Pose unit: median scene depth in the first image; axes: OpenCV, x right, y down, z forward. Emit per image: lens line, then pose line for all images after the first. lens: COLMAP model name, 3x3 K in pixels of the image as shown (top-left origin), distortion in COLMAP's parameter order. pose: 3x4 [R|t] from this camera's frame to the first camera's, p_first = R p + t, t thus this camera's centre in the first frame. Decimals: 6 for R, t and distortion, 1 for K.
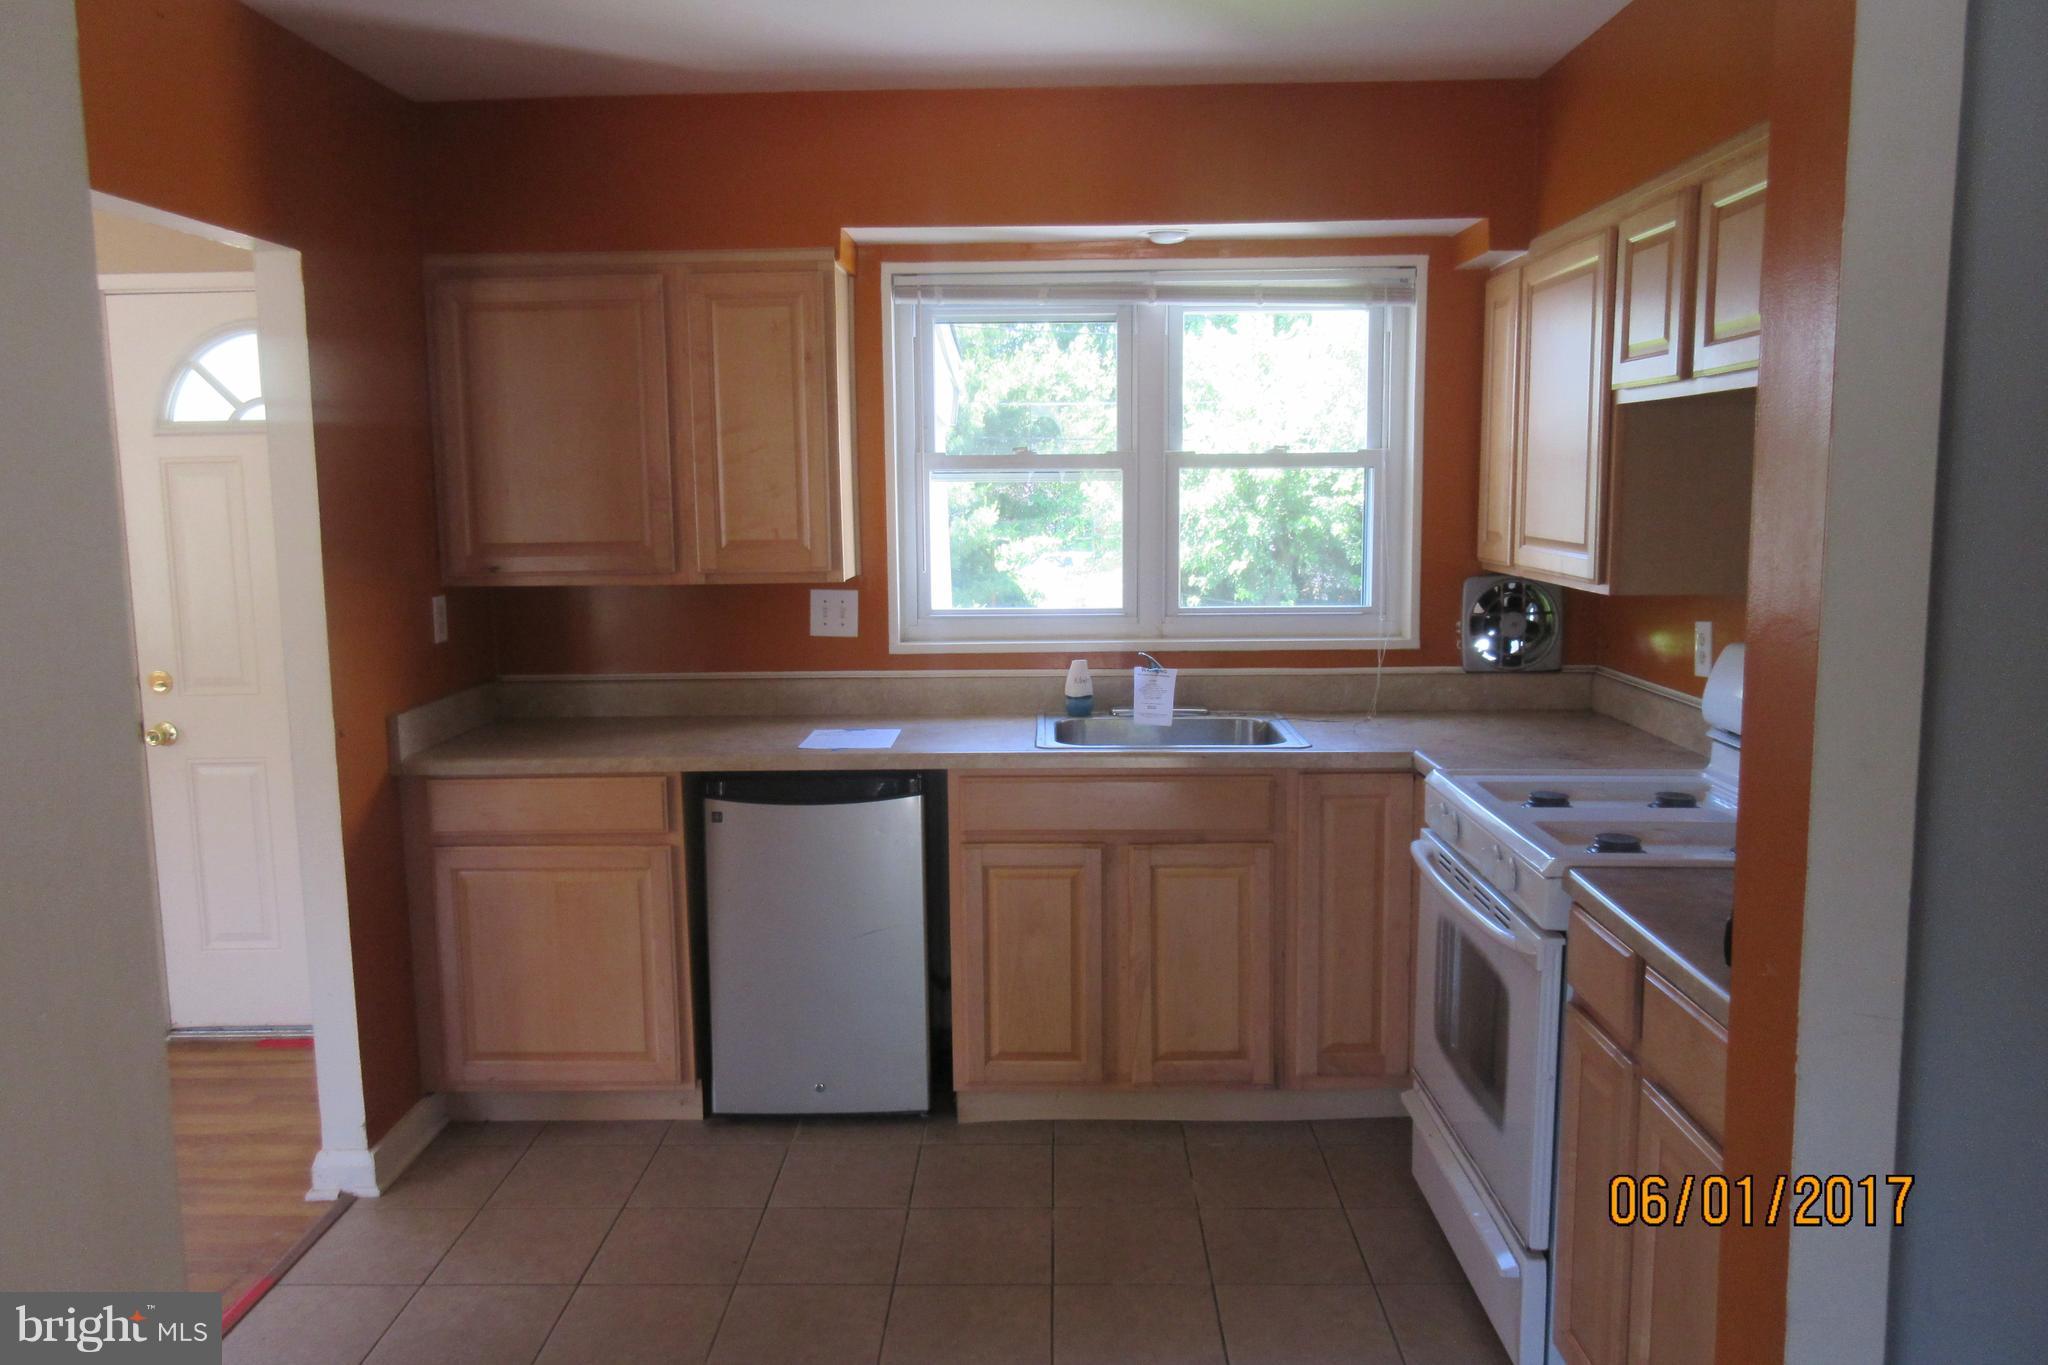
lens RADIAL K [[1536.5, 0, 1019.9], [0, 1536.5, 670.4], [0, 0, 1]] dist [-0.026269, 0.004316]
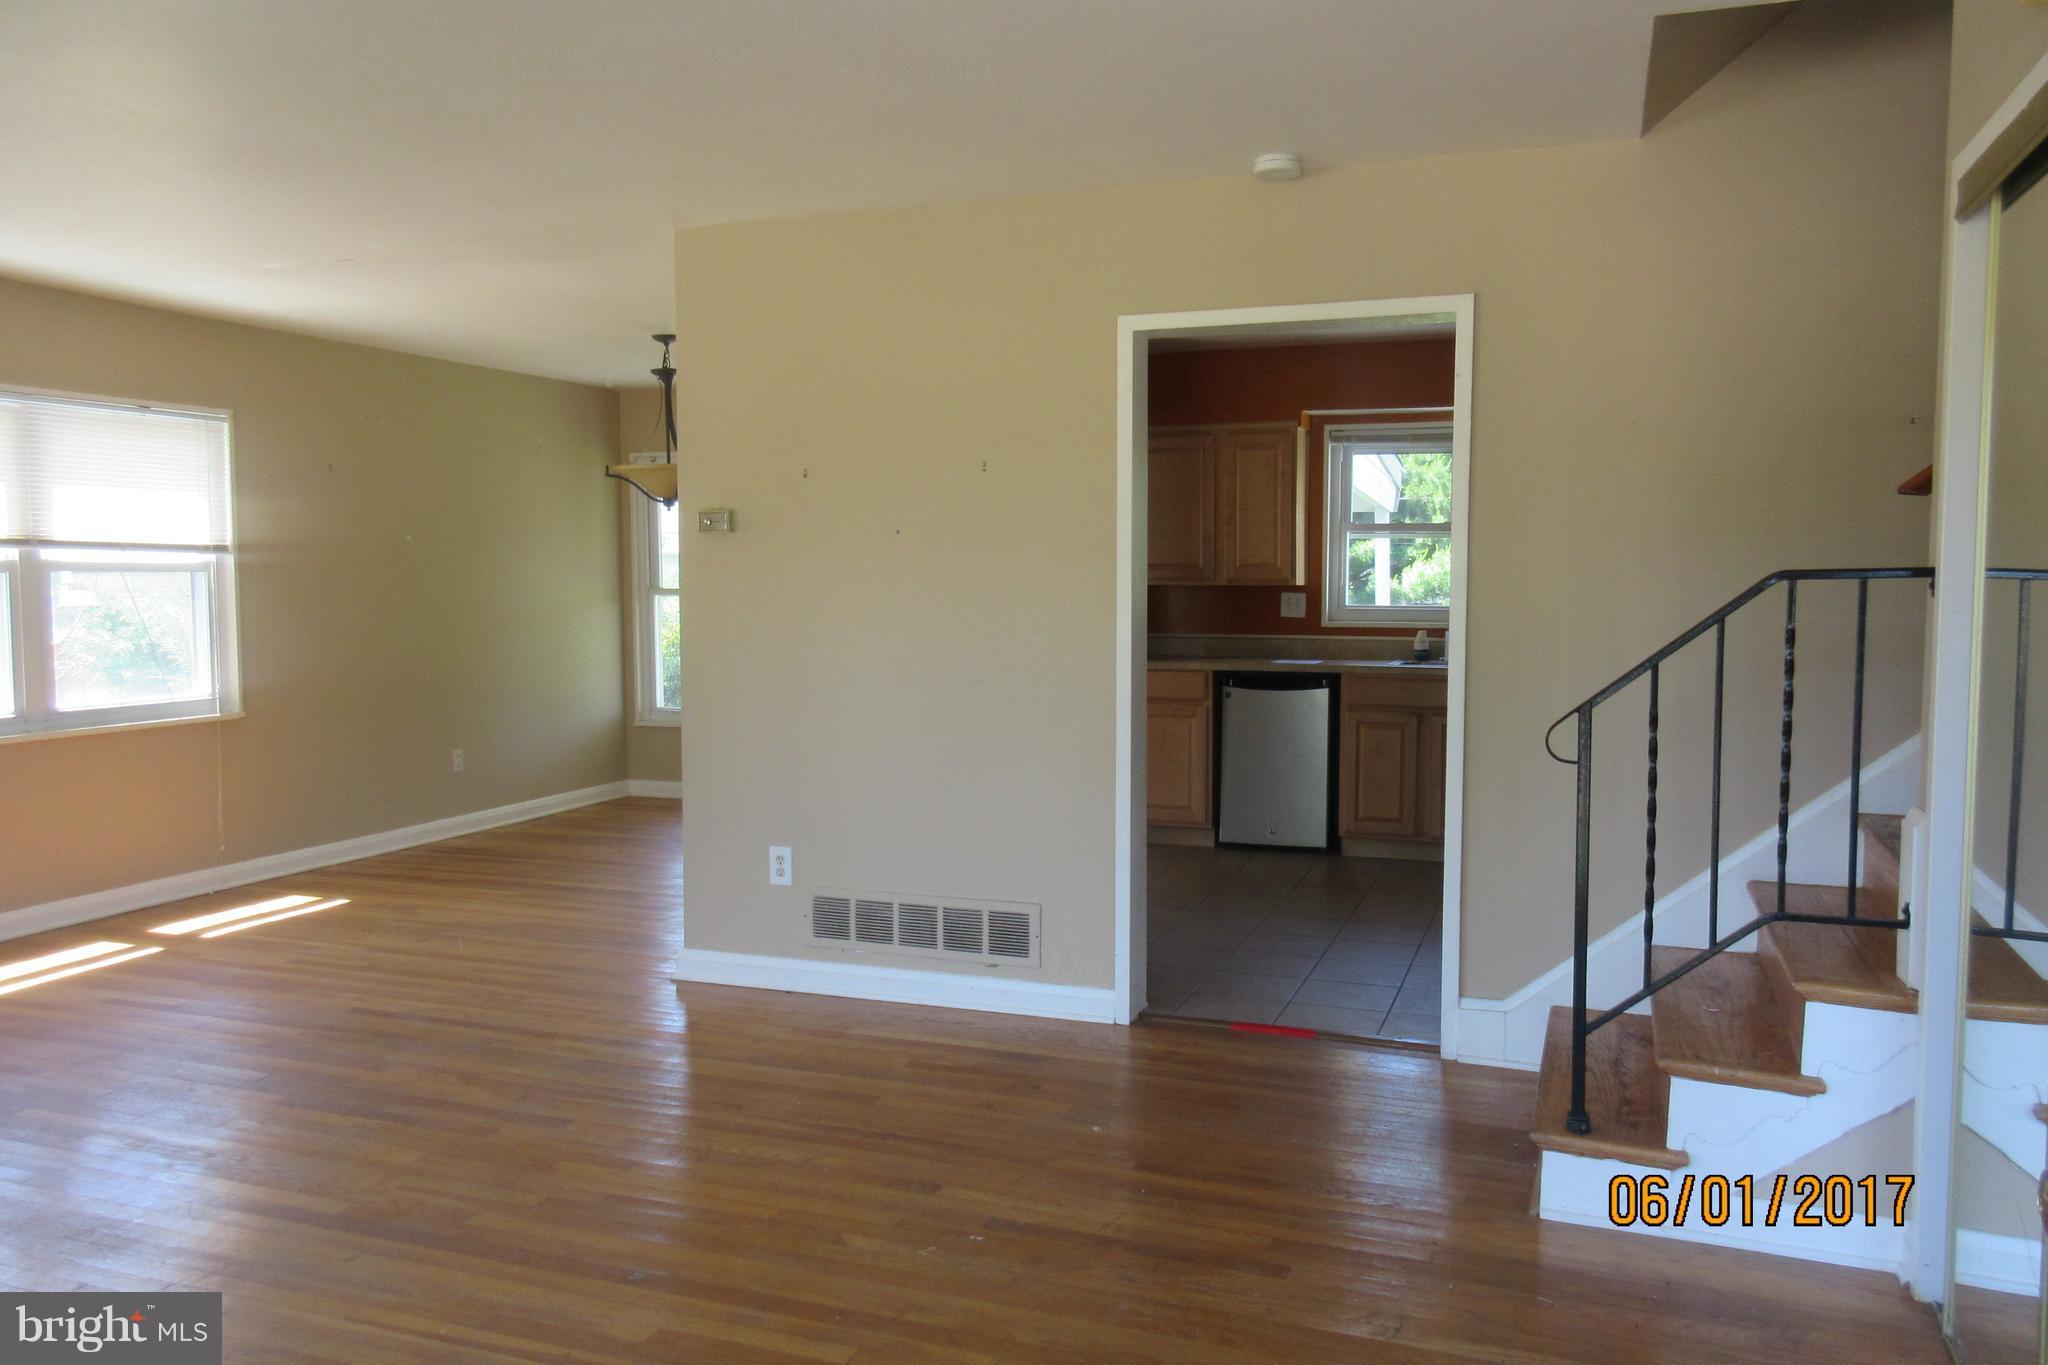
lens RADIAL K [[1536.5, 0, 1016.4], [0, 1536.5, 670.5], [0, 0, 1]] dist [-0.026269, 0.004316]
pose [[0.944540, 0.033212, -0.326711, 0.199226], [-0.053427, 0.997159, -0.053093, 0.180531], [0.324020, 0.067604, 0.943632, -1.005216]]
